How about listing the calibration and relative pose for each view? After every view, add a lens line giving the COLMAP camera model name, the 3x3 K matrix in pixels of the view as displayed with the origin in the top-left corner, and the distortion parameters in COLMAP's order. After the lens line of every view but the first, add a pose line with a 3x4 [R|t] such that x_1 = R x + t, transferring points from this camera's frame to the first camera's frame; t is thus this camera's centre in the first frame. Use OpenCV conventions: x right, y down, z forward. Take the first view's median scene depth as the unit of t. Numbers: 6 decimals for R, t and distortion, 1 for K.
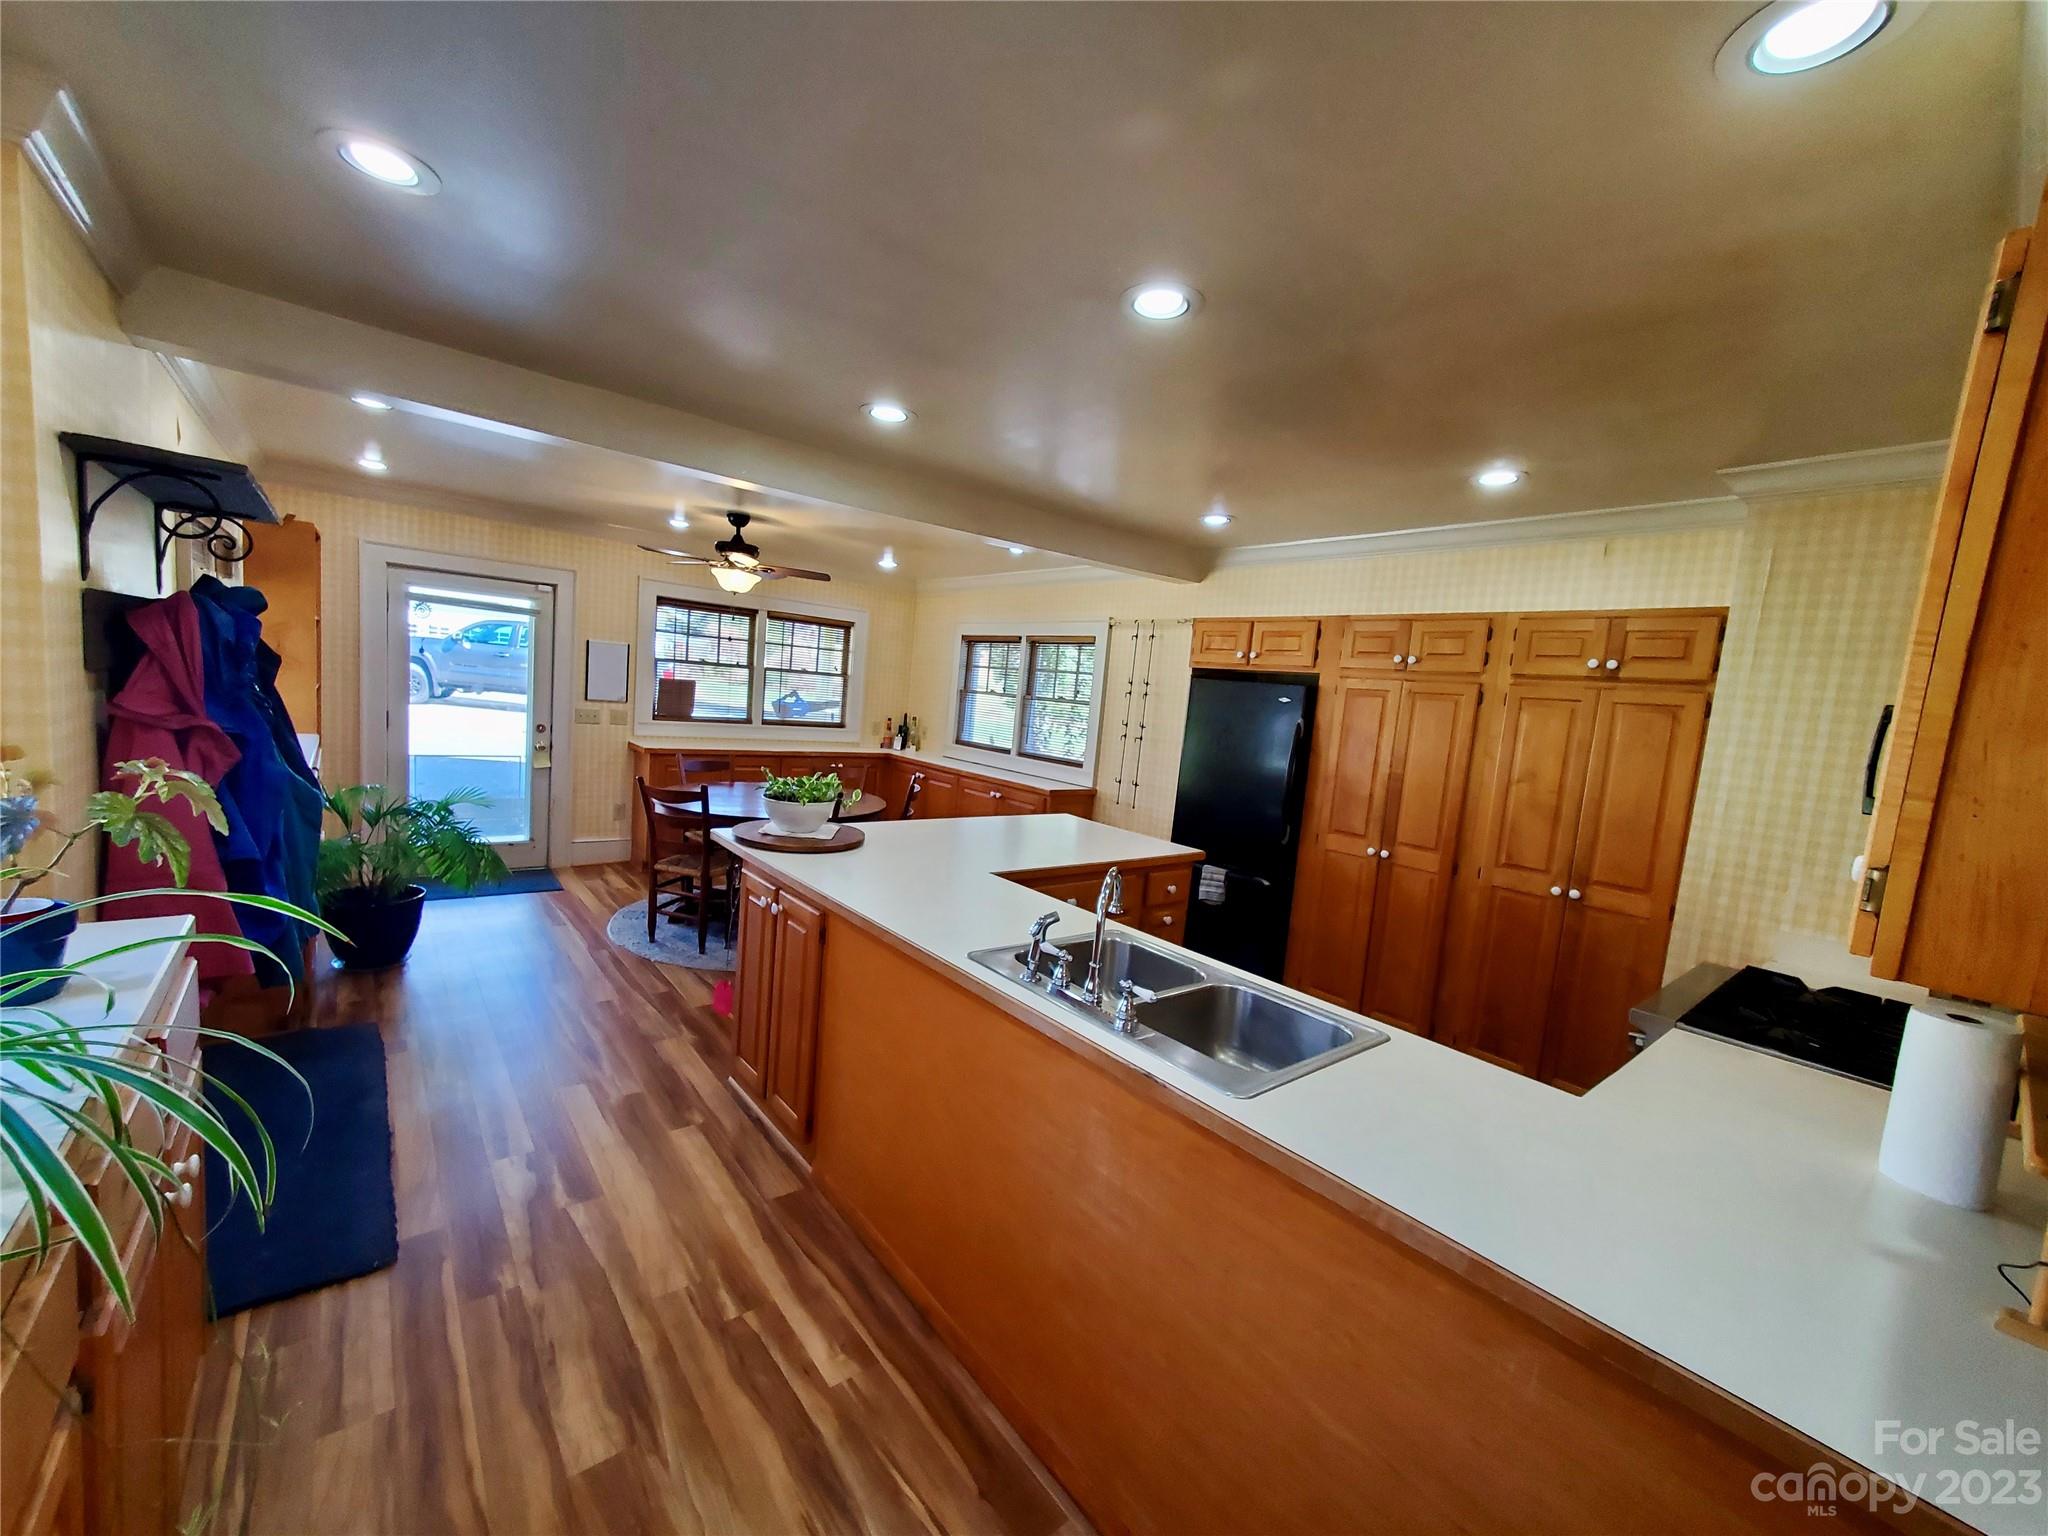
lens RADIAL K [[809.4, 0, 1018.9], [0, 809.4, 777.7], [0, 0, 1]] dist [0.002072, 0.000398]
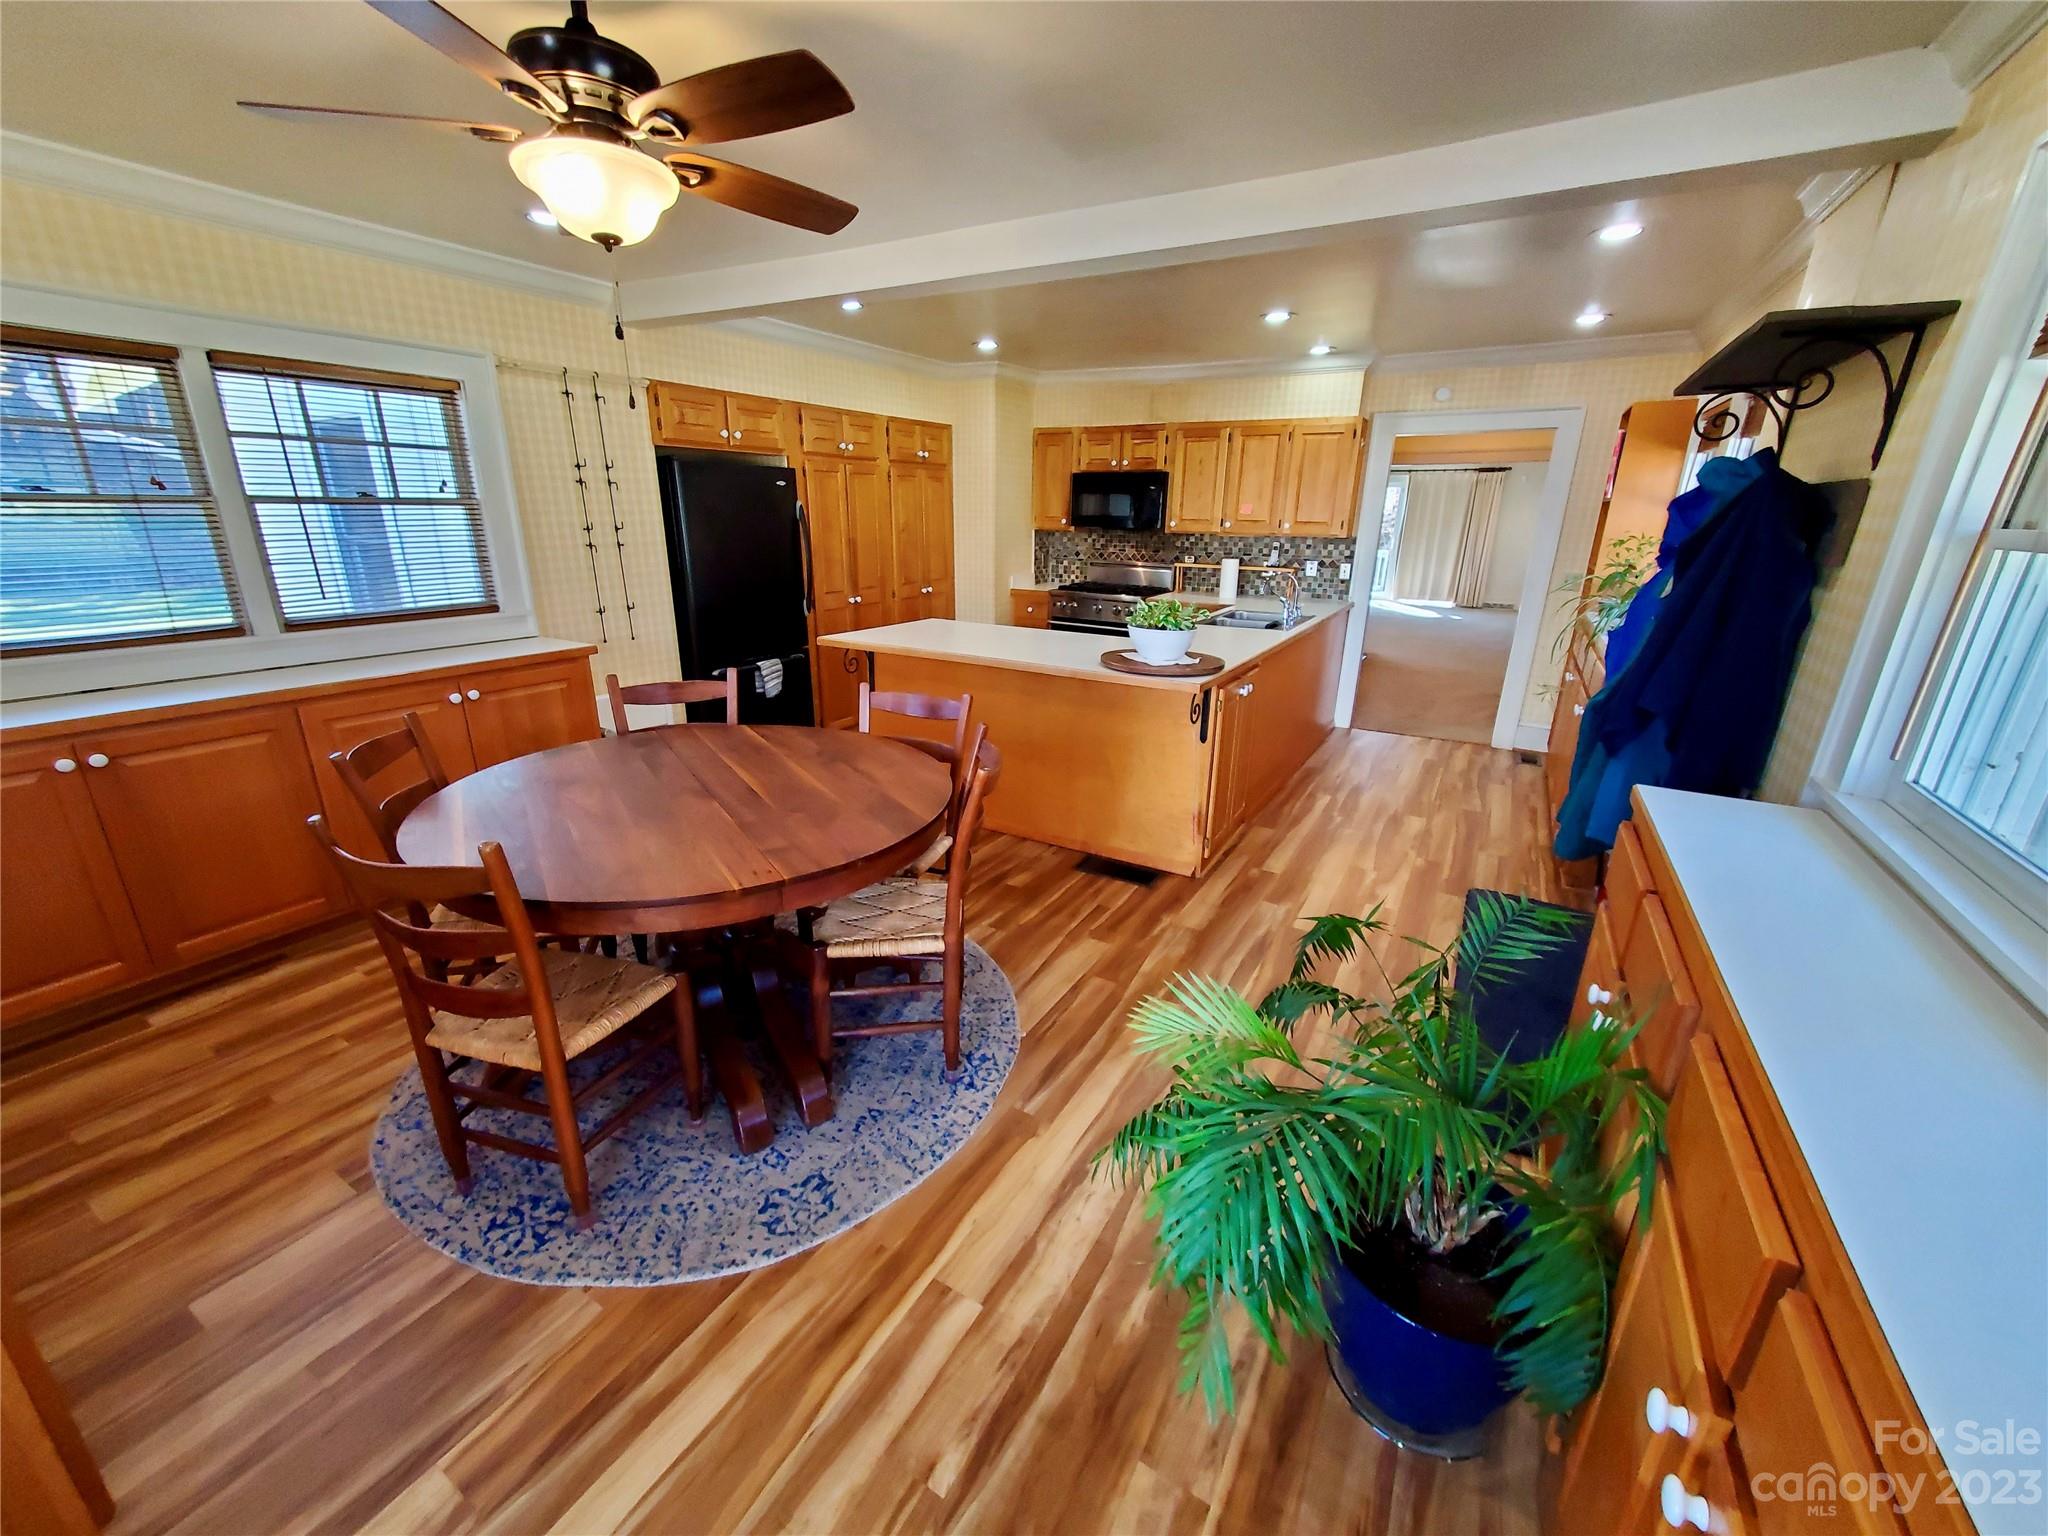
lens RADIAL K [[809.4, 0, 1018.9], [0, 809.4, 777.7], [0, 0, 1]] dist [0.002072, 0.000398]
pose [[-0.348079, -0.382654, 0.855814, -1.304782], [0.057943, 0.902375, 0.427040, -0.283277], [-0.935673, 0.198232, -0.291925, 1.687583]]
